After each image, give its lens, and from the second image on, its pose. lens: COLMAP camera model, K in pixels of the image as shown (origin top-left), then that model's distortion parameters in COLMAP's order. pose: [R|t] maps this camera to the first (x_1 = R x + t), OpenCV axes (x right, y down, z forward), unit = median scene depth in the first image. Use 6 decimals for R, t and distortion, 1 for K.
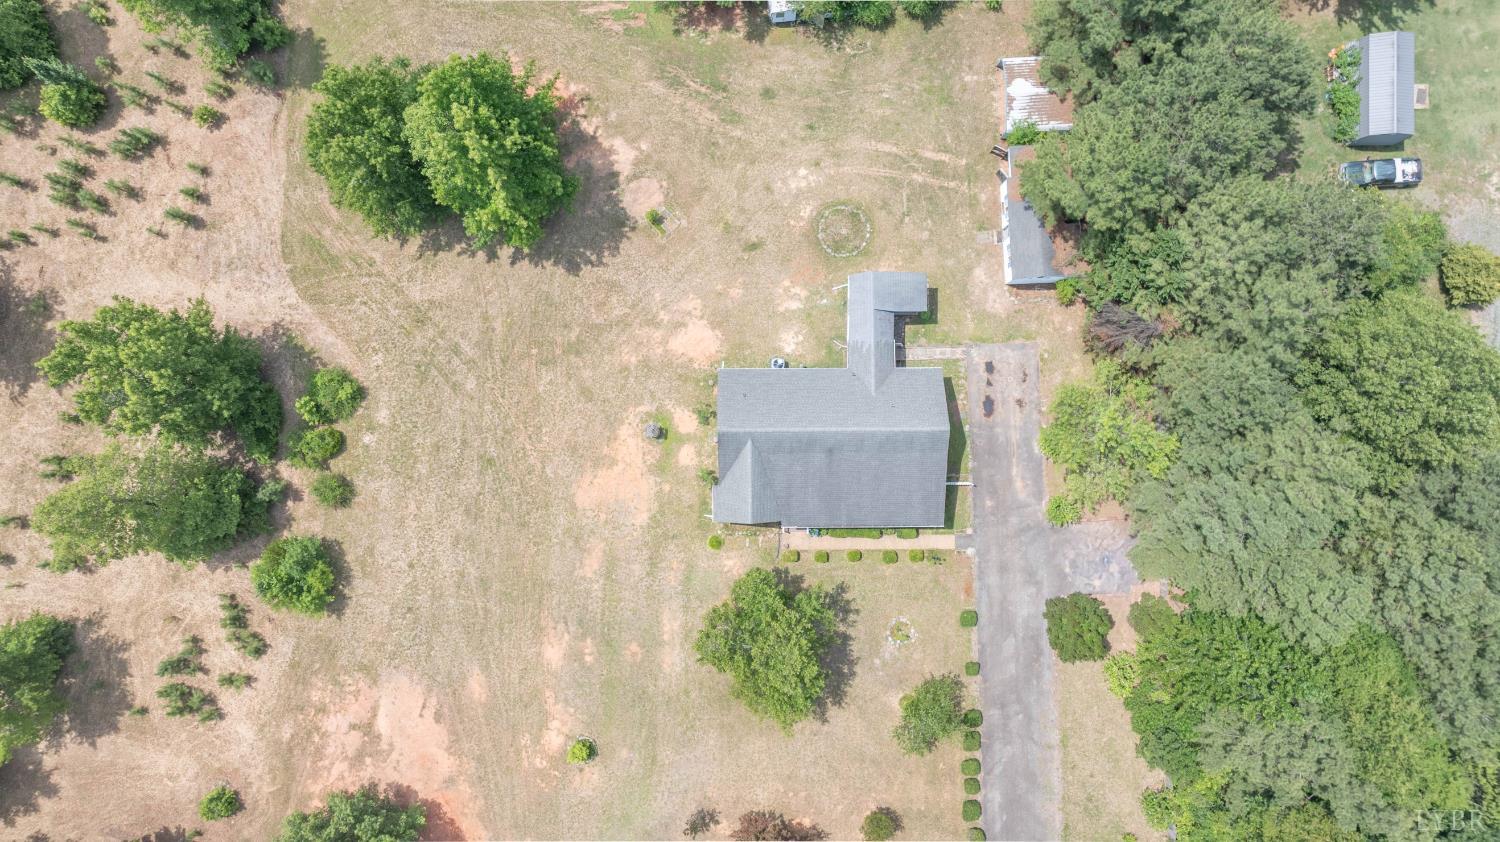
lens RADIAL K [[1056.9, 0, 752.7], [0, 1056.9, 420.1], [0, 0, 1]] dist [-0.031613, 0.058011]
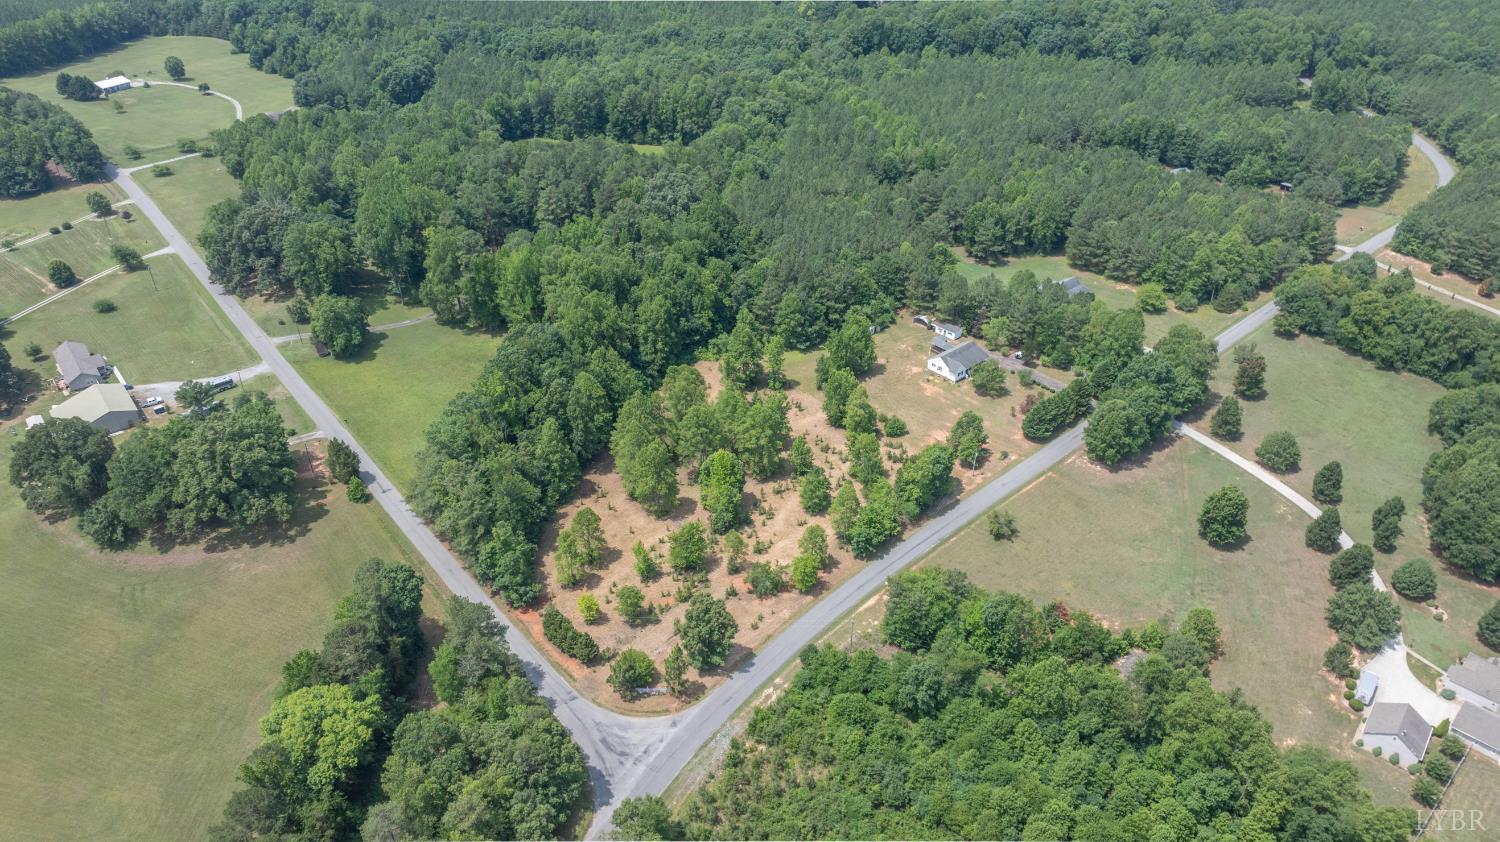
lens RADIAL K [[1056.9, 0, 752.7], [0, 1056.9, 420.1], [0, 0, 1]] dist [-0.031613, 0.058011]
pose [[0.744236, -0.358354, 0.563645, -2.865861], [0.667472, 0.429851, -0.608038, 2.046365], [-0.024390, 0.828740, 0.559102, -1.085061]]
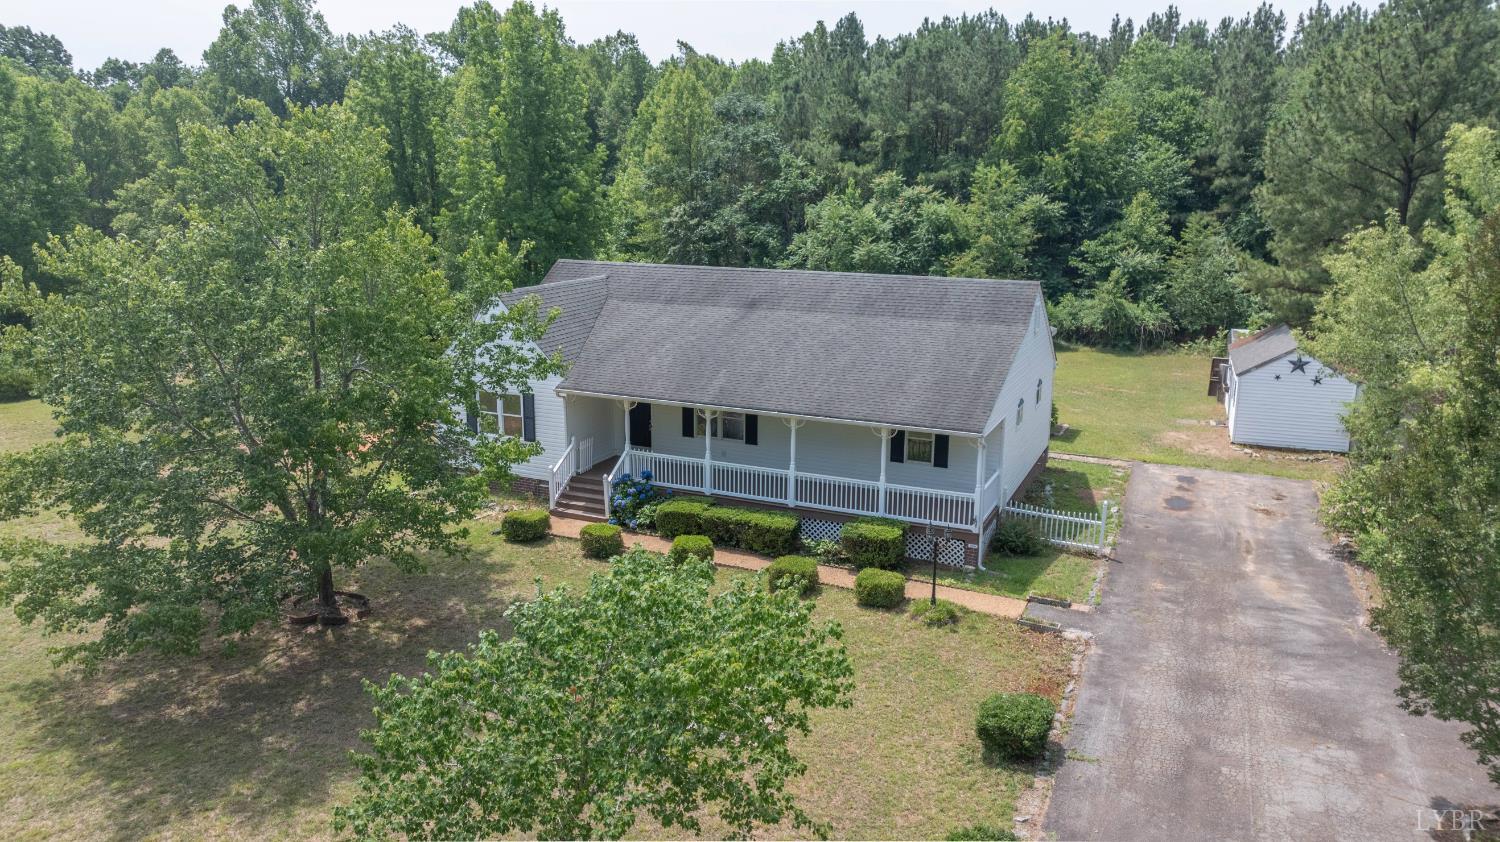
lens RADIAL K [[1056.9, 0, 752.7], [0, 1056.9, 420.1], [0, 0, 1]] dist [-0.031613, 0.058011]
pose [[0.909234, 0.104702, -0.402902, 0.232466], [-0.416282, 0.225339, -0.880870, 0.385832], [-0.001439, 0.968638, 0.248472, 0.867613]]
